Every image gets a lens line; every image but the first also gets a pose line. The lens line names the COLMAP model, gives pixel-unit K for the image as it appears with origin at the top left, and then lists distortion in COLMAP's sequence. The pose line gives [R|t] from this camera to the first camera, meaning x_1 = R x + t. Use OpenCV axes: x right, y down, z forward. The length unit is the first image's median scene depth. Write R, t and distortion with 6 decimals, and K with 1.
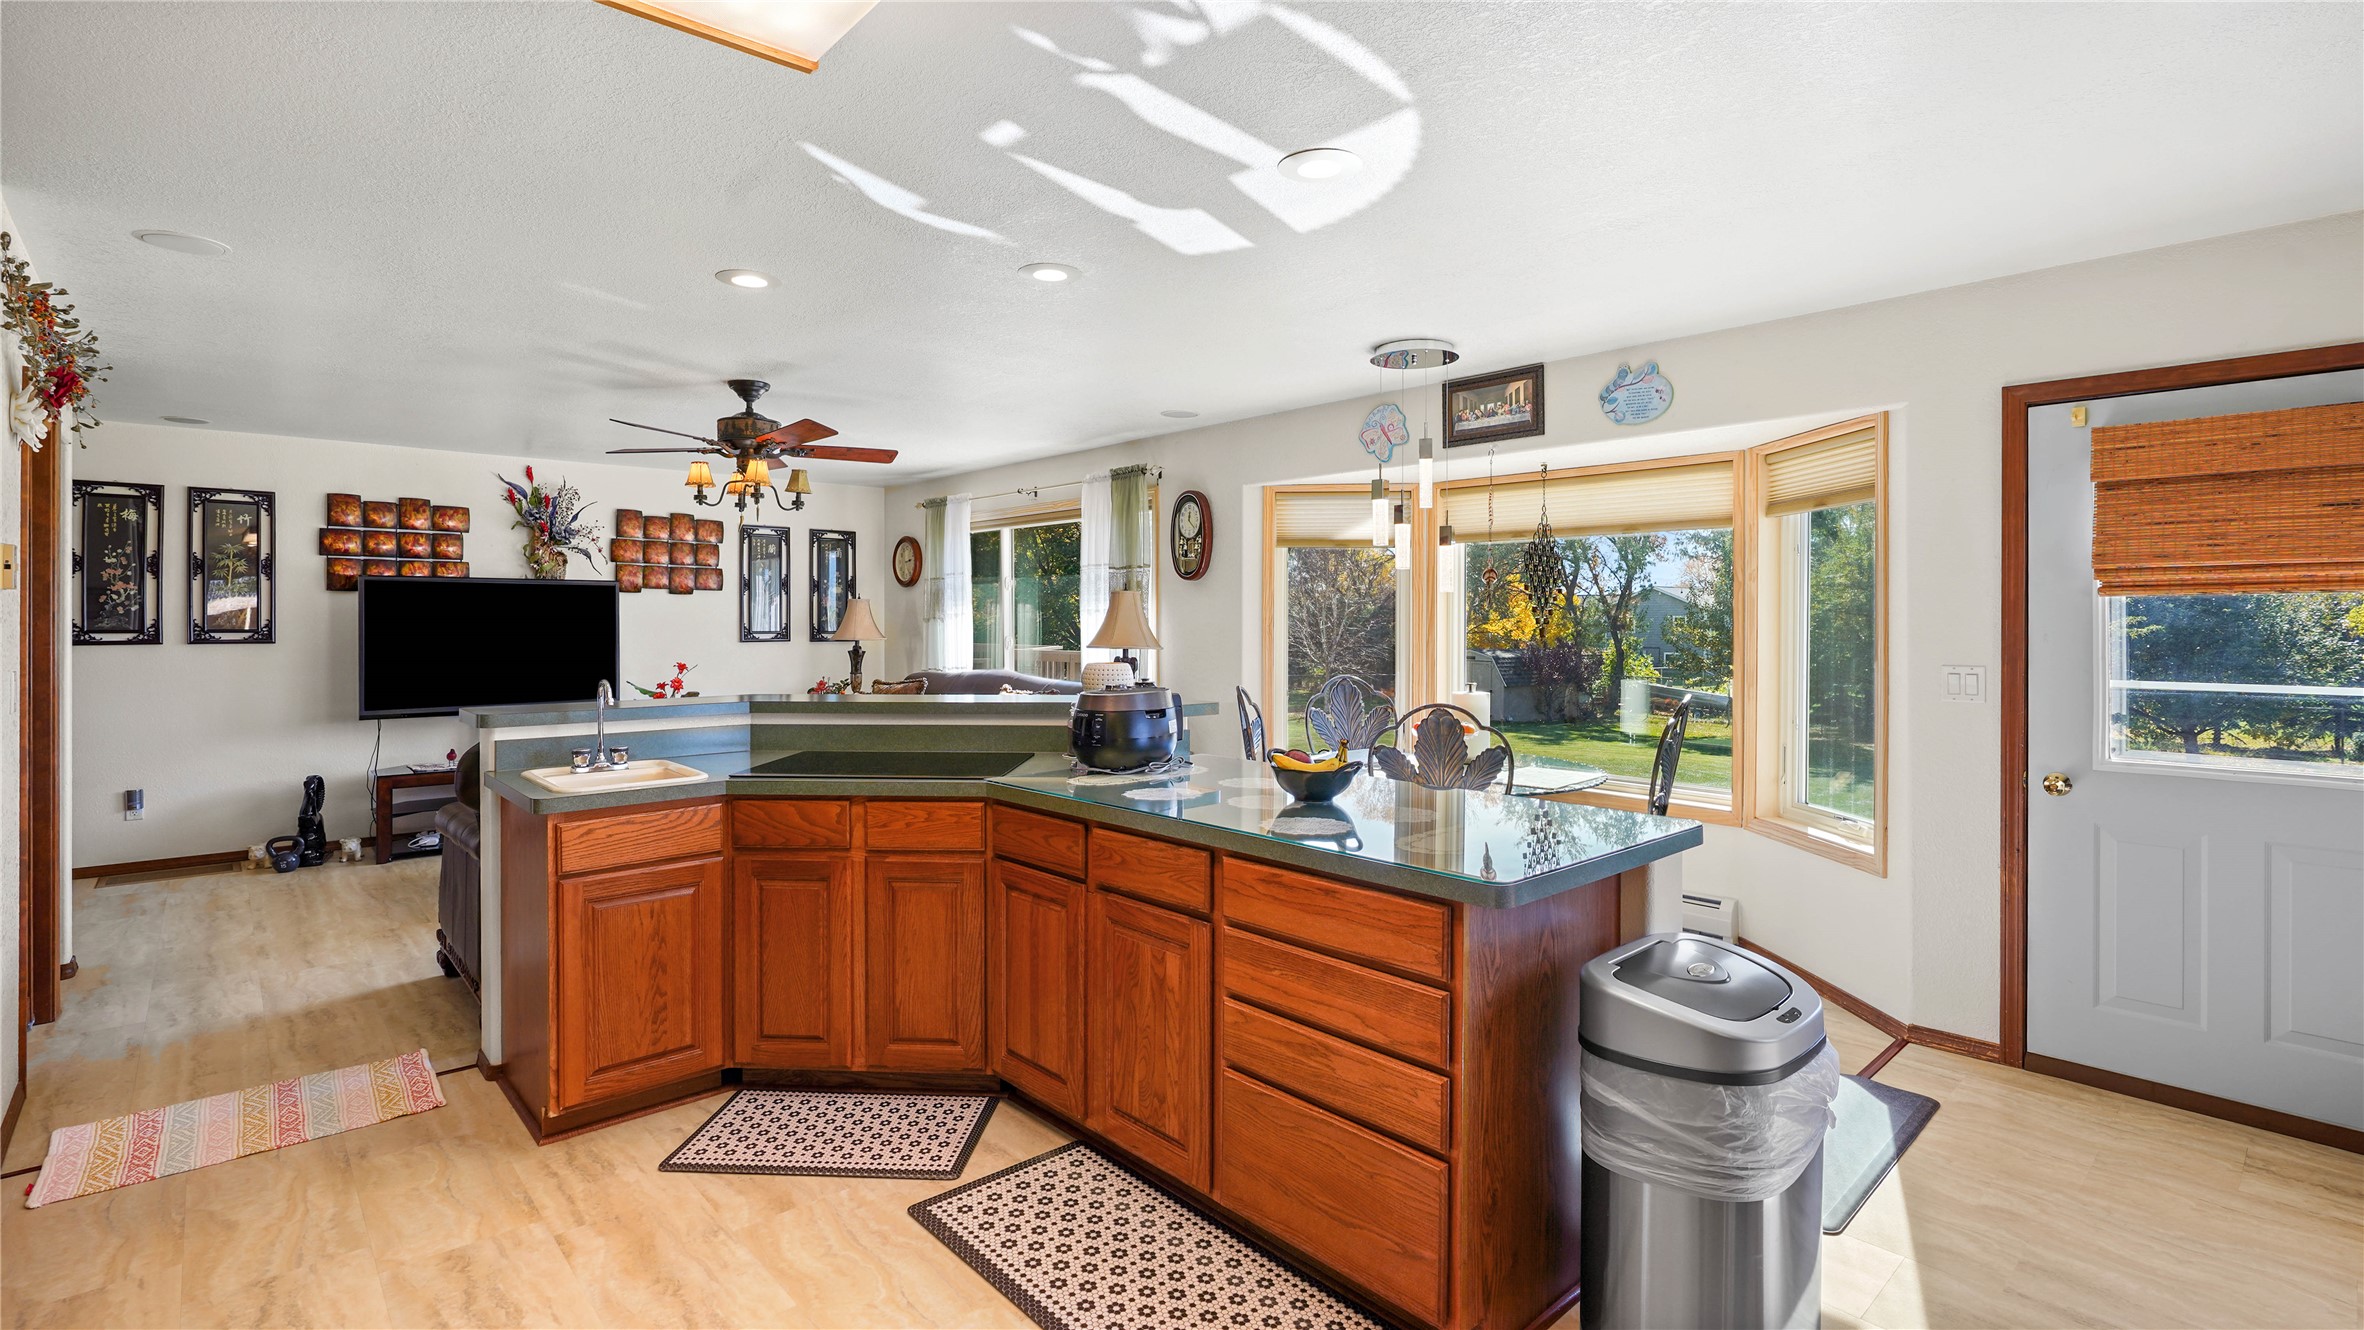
lens RADIAL K [[1075.7, 0, 1184.2], [0, 1075.7, 628.5], [0, 0, 1]] dist [-0.003429, 0.000774]
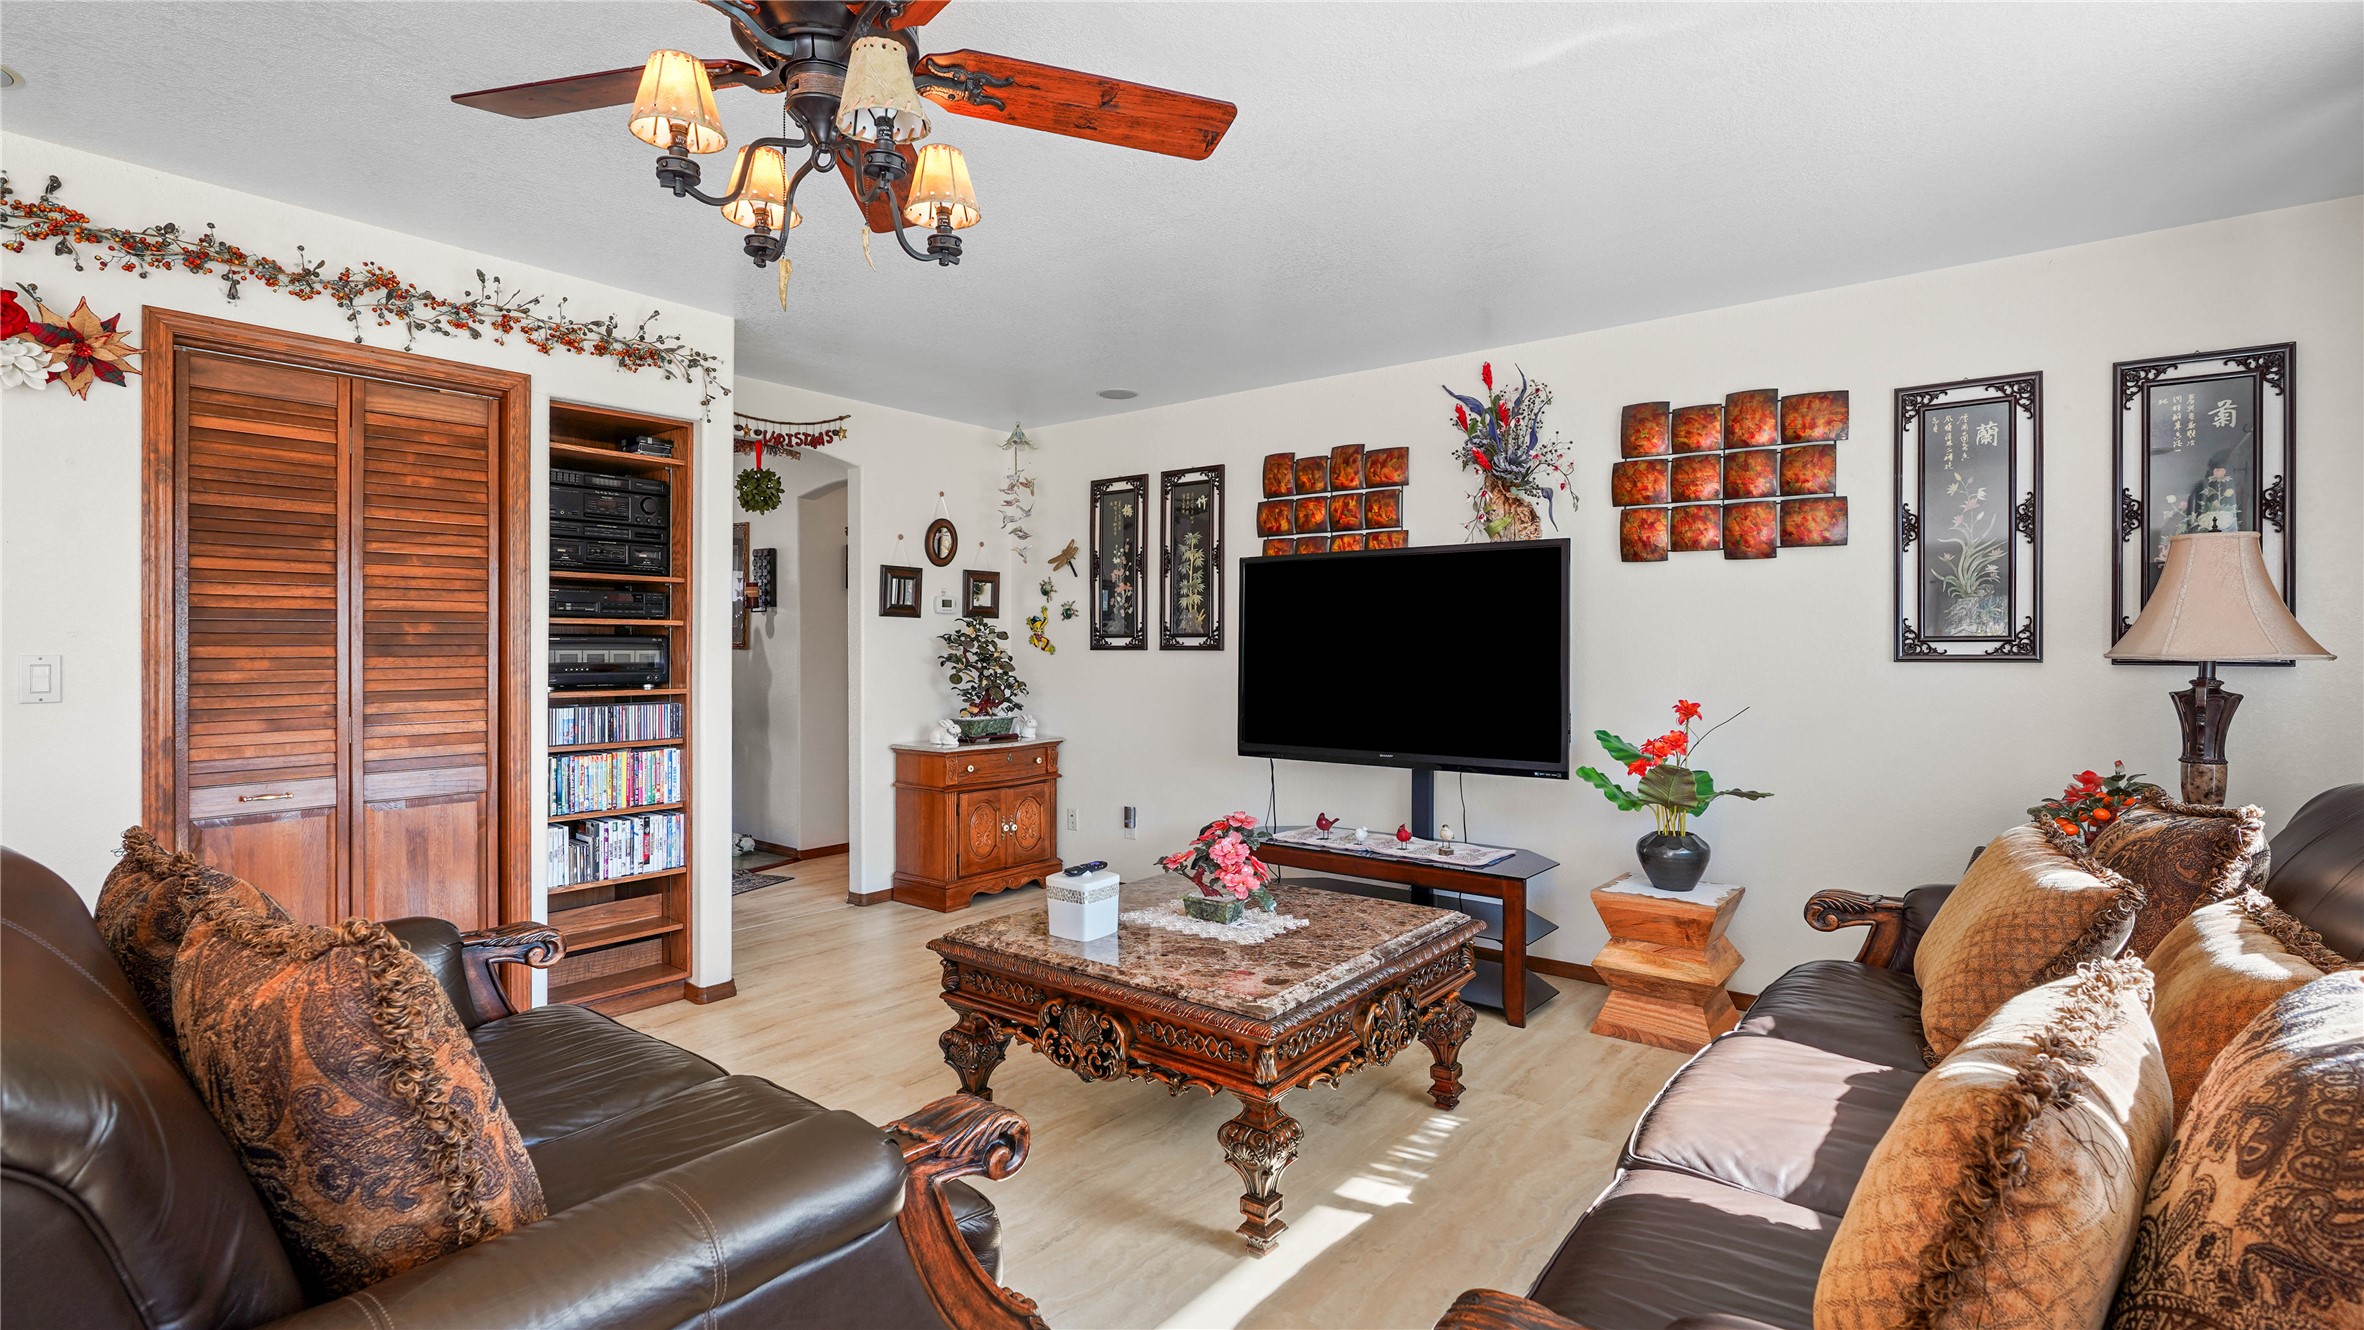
lens RADIAL K [[1089.3, 0, 1178.7], [0, 1089.3, 637.2], [0, 0, 1]] dist [-0.002646, 0.000451]
pose [[0.163107, -0.008648, -0.986570, -0.051433], [-0.008615, 0.999911, -0.010189, 0.017322], [0.986571, 0.010161, 0.163018, 1.123420]]
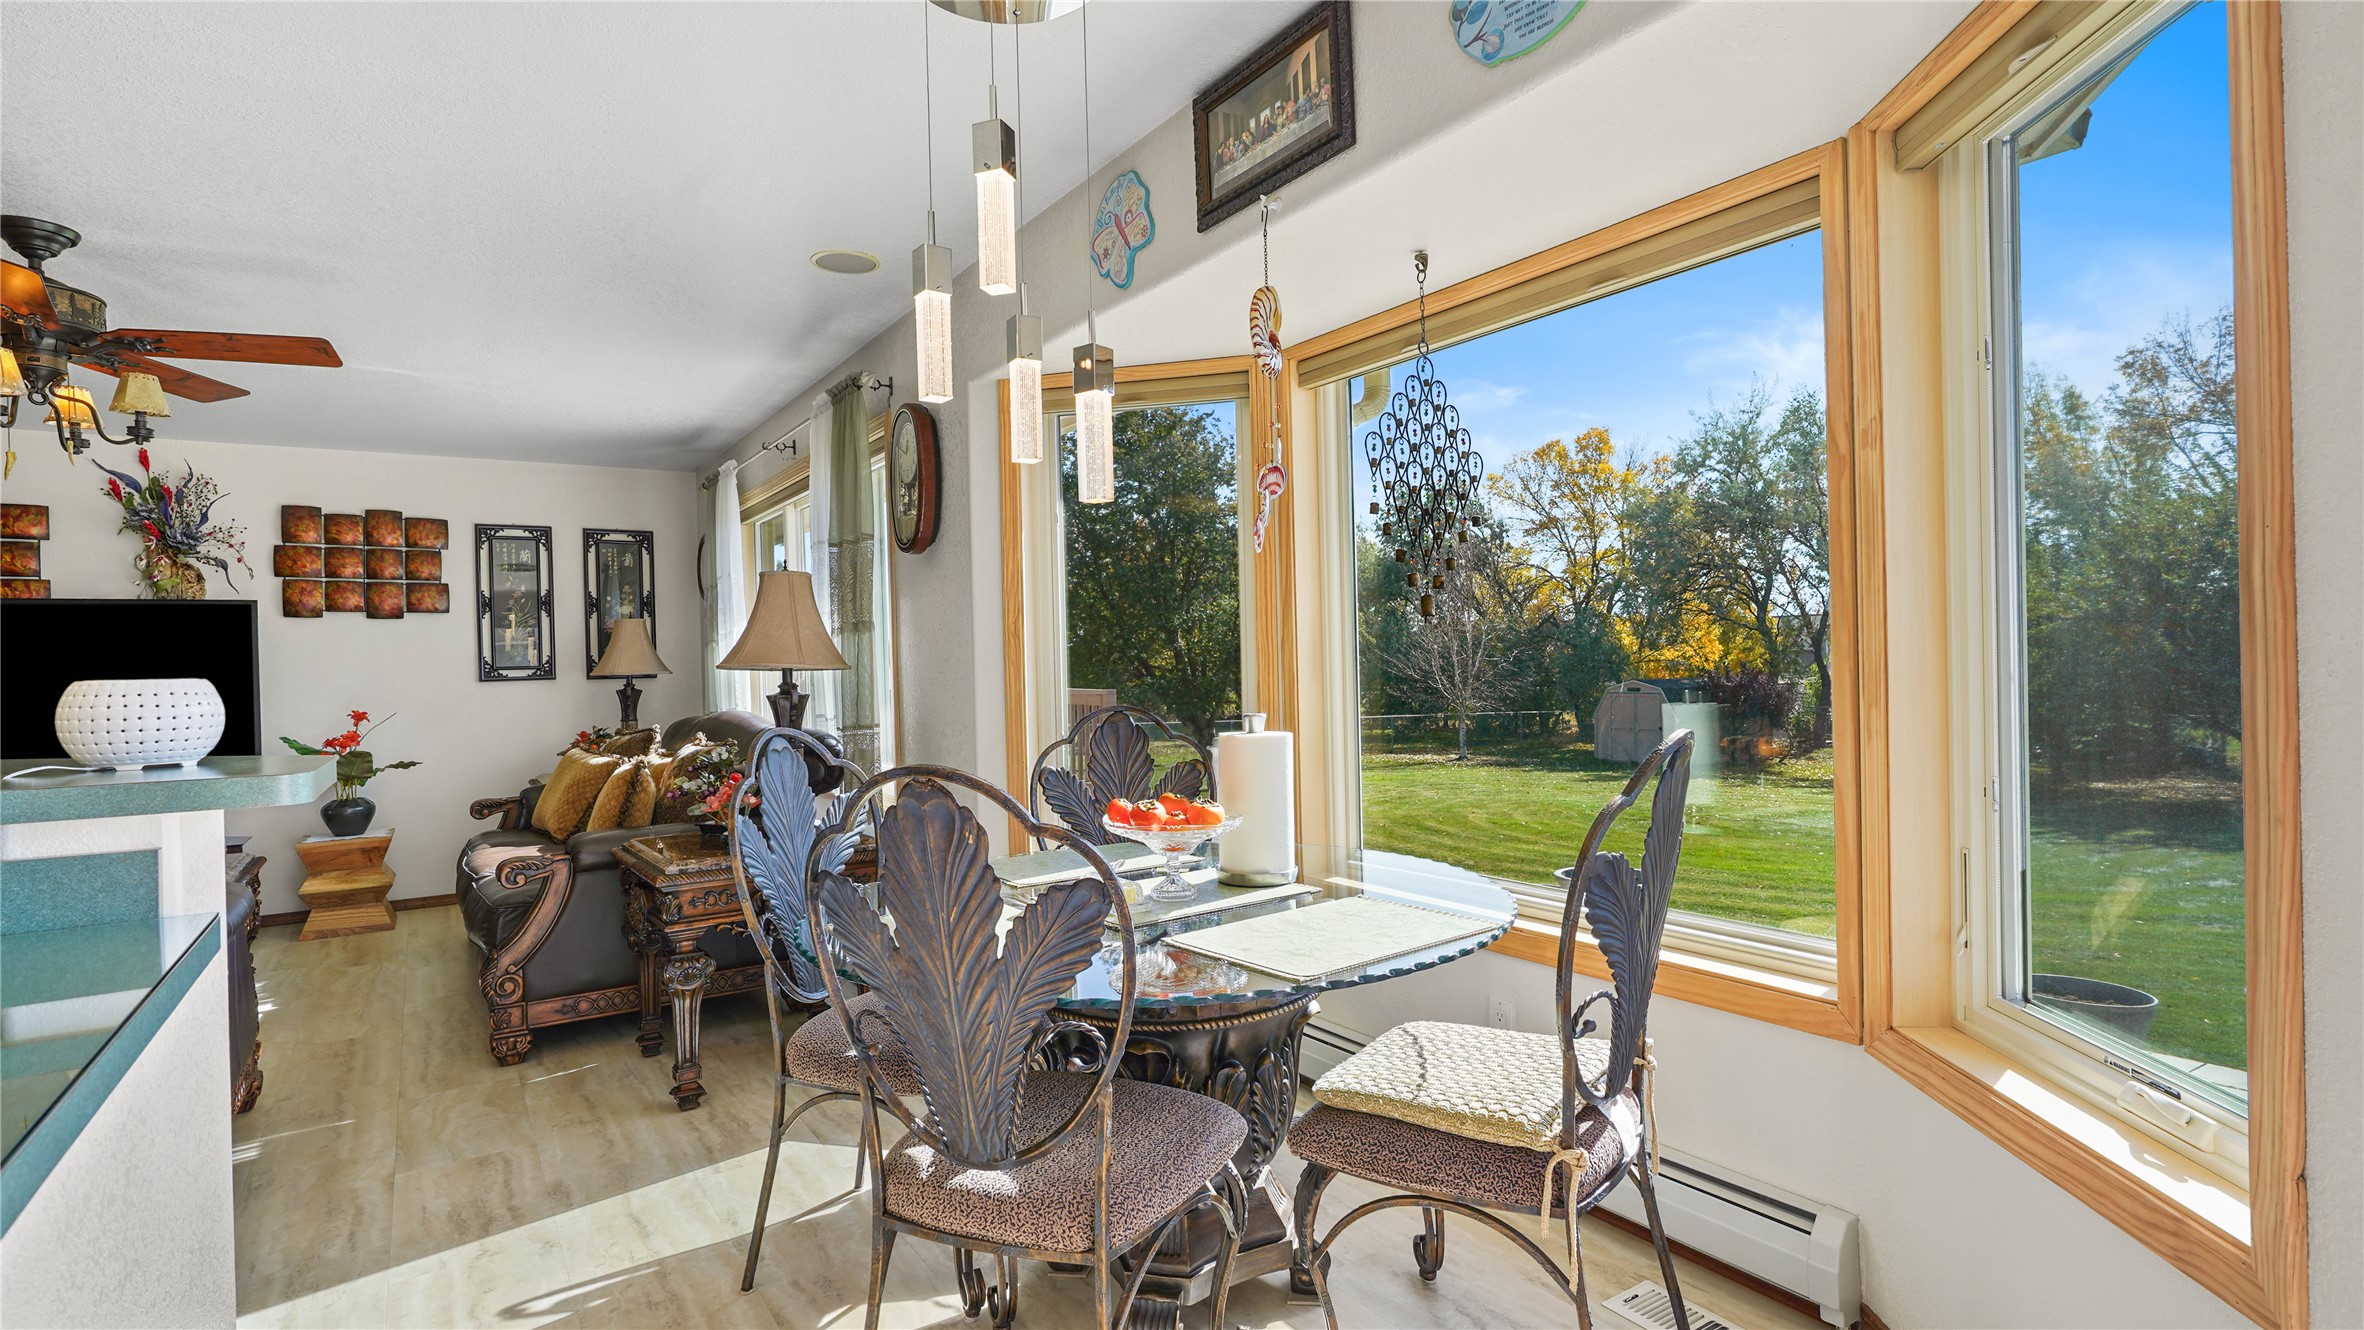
lens RADIAL K [[1130.6, 0, 1182.4], [0, 1130.6, 670.7], [0, 0, 1]] dist [-0.003231, -0.000041]
pose [[0.989484, -0.026209, -0.142245, 0.314392], [0.026338, 0.999653, -0.000980, 0.032578], [0.142221, -0.002777, 0.989831, 0.513303]]
